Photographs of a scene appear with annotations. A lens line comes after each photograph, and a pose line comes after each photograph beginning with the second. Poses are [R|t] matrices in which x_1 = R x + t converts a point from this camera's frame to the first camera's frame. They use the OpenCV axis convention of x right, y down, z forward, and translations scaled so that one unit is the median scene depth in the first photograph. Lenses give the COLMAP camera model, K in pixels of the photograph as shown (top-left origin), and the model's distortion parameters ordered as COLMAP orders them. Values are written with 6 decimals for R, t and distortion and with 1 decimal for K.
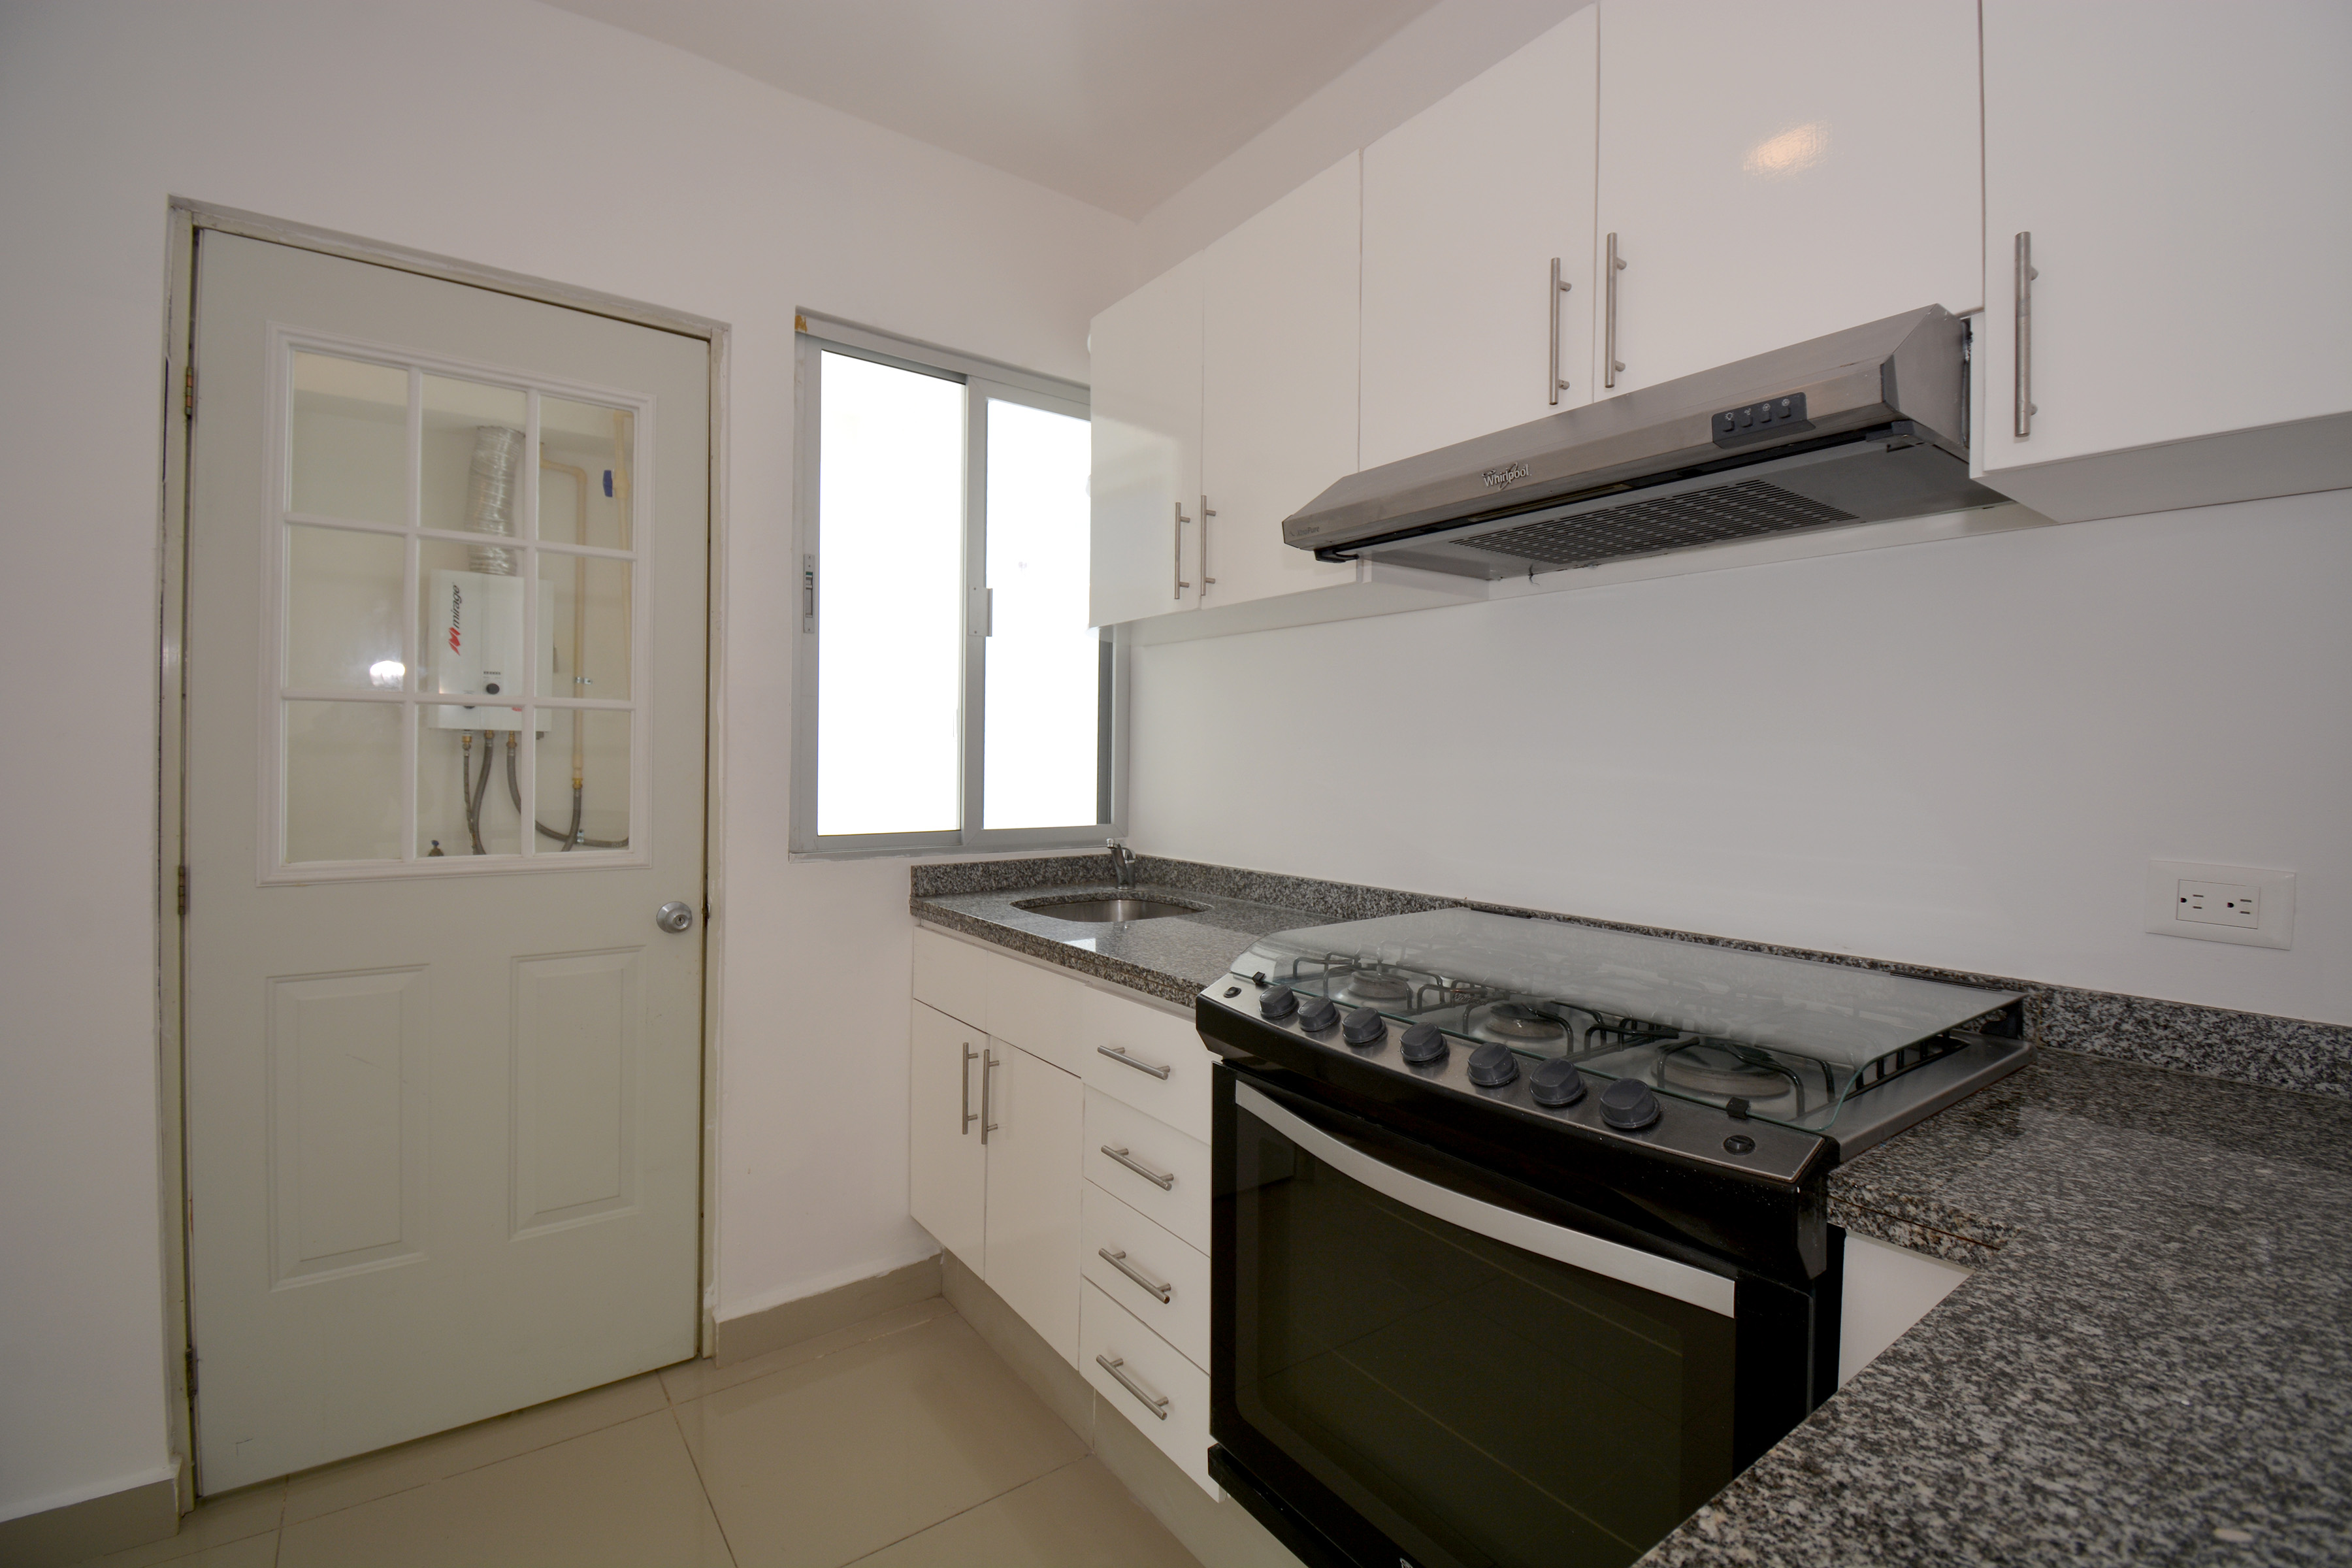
lens RADIAL K [[1058.5, 0, 1191.1], [0, 1058.5, 761.1], [0, 0, 1]] dist [0.018721, -0.026248]
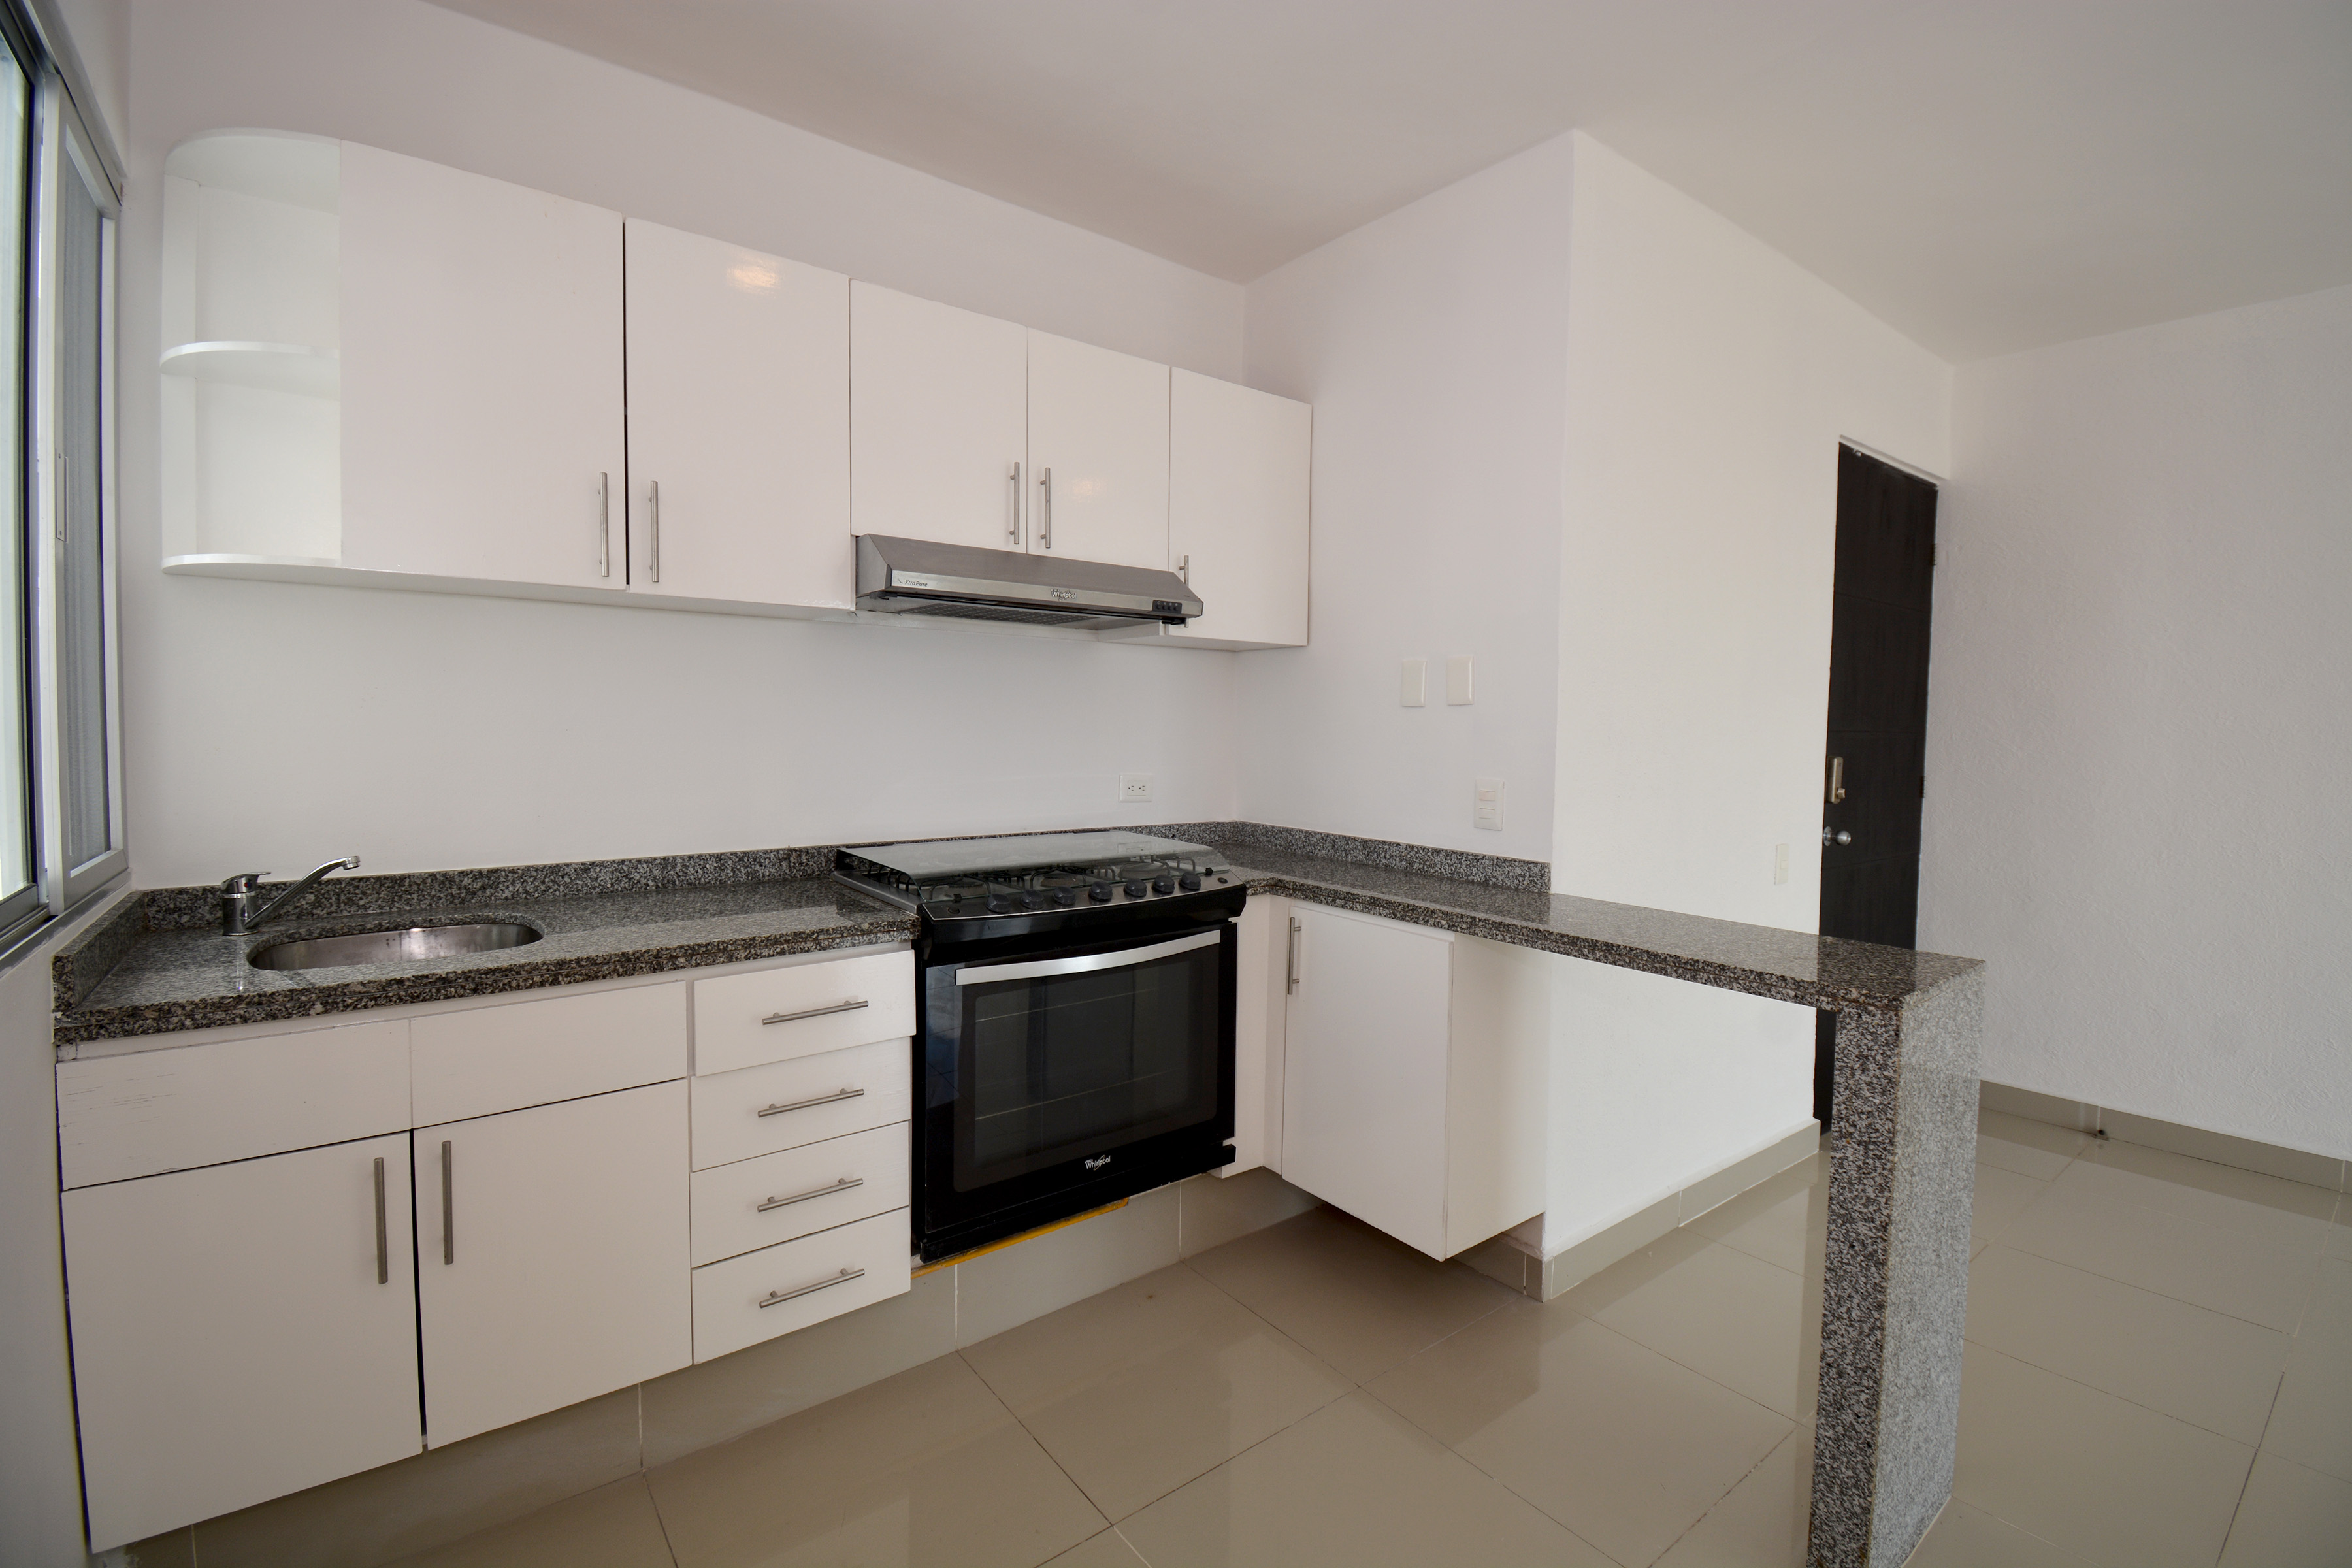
lens RADIAL K [[1033.0, 0, 1173.6], [0, 1033.0, 770.0], [0, 0, 1]] dist [0.010865, -0.024142]
pose [[-0.025861, -0.056455, 0.998070, -1.055923], [-0.006654, 0.998392, 0.056300, -0.041402], [-0.999643, -0.005186, -0.026195, 0.576811]]
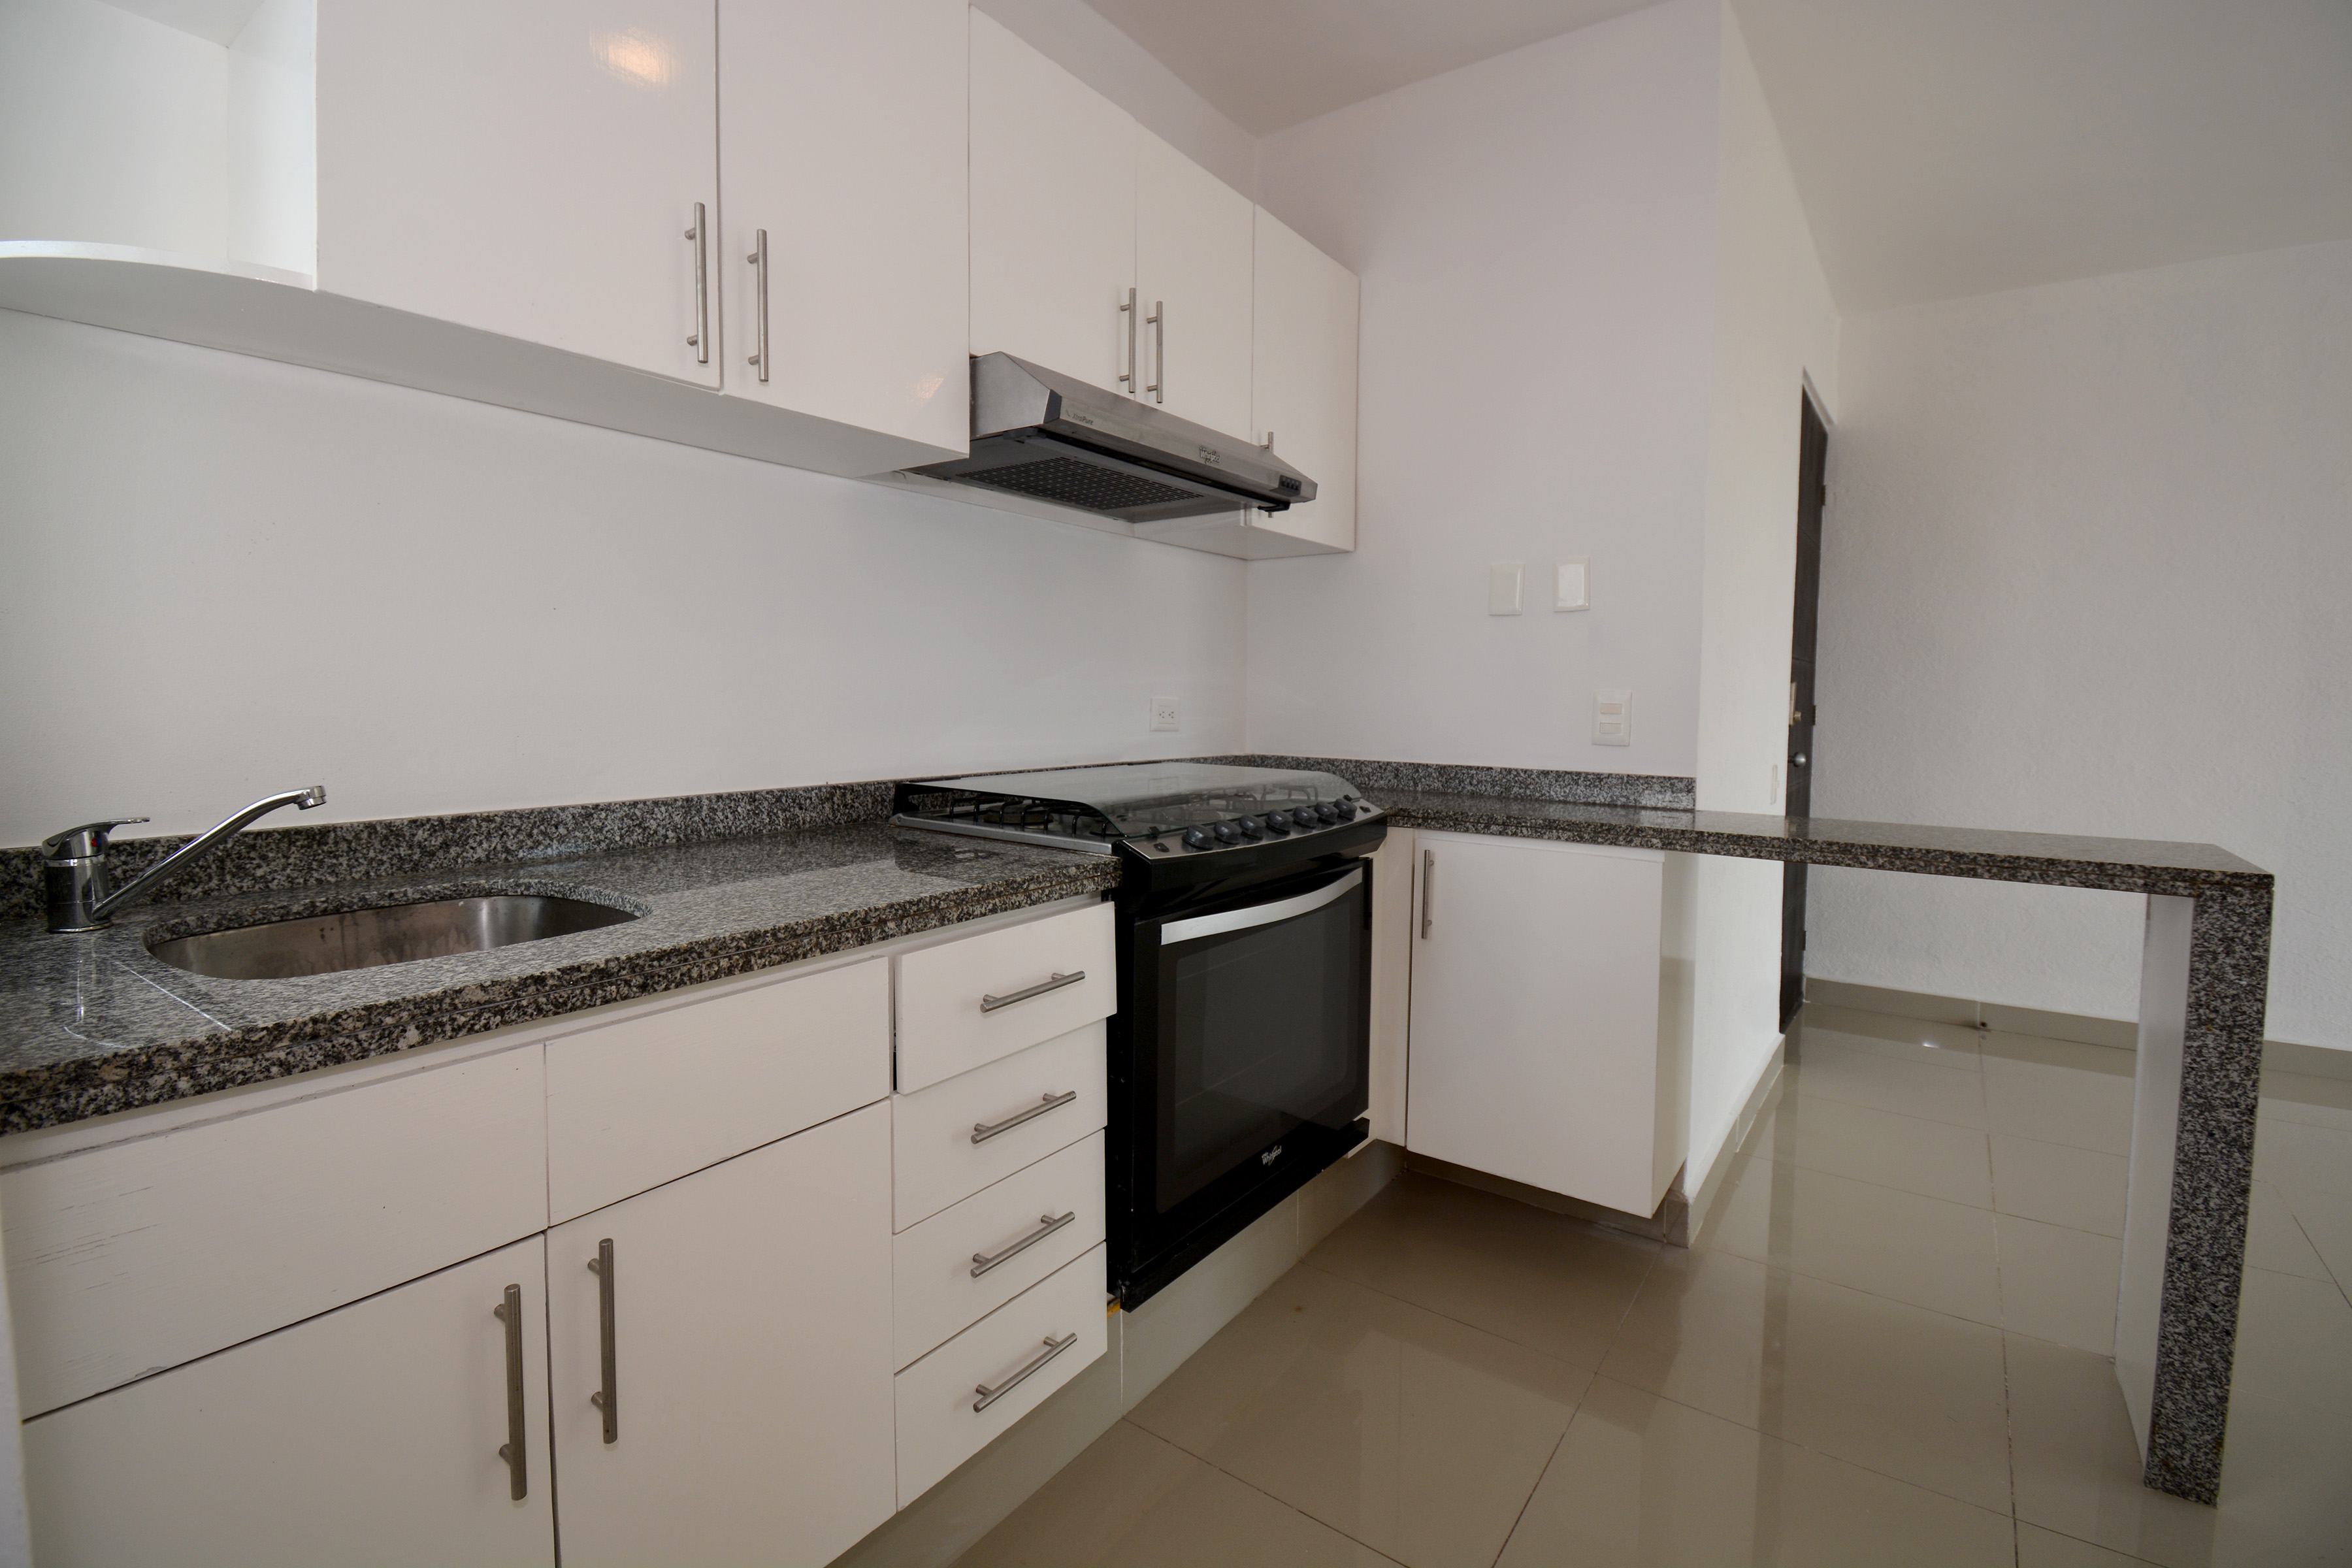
lens RADIAL K [[1075.2, 0, 1144.9], [0, 1075.2, 751.4], [0, 0, 1]] dist [0.011852, -0.020377]
pose [[-0.299641, -0.063798, 0.951917, -0.788277], [-0.007052, 0.997883, 0.064658, 0.035893], [-0.954026, 0.012662, -0.299456, 1.049407]]
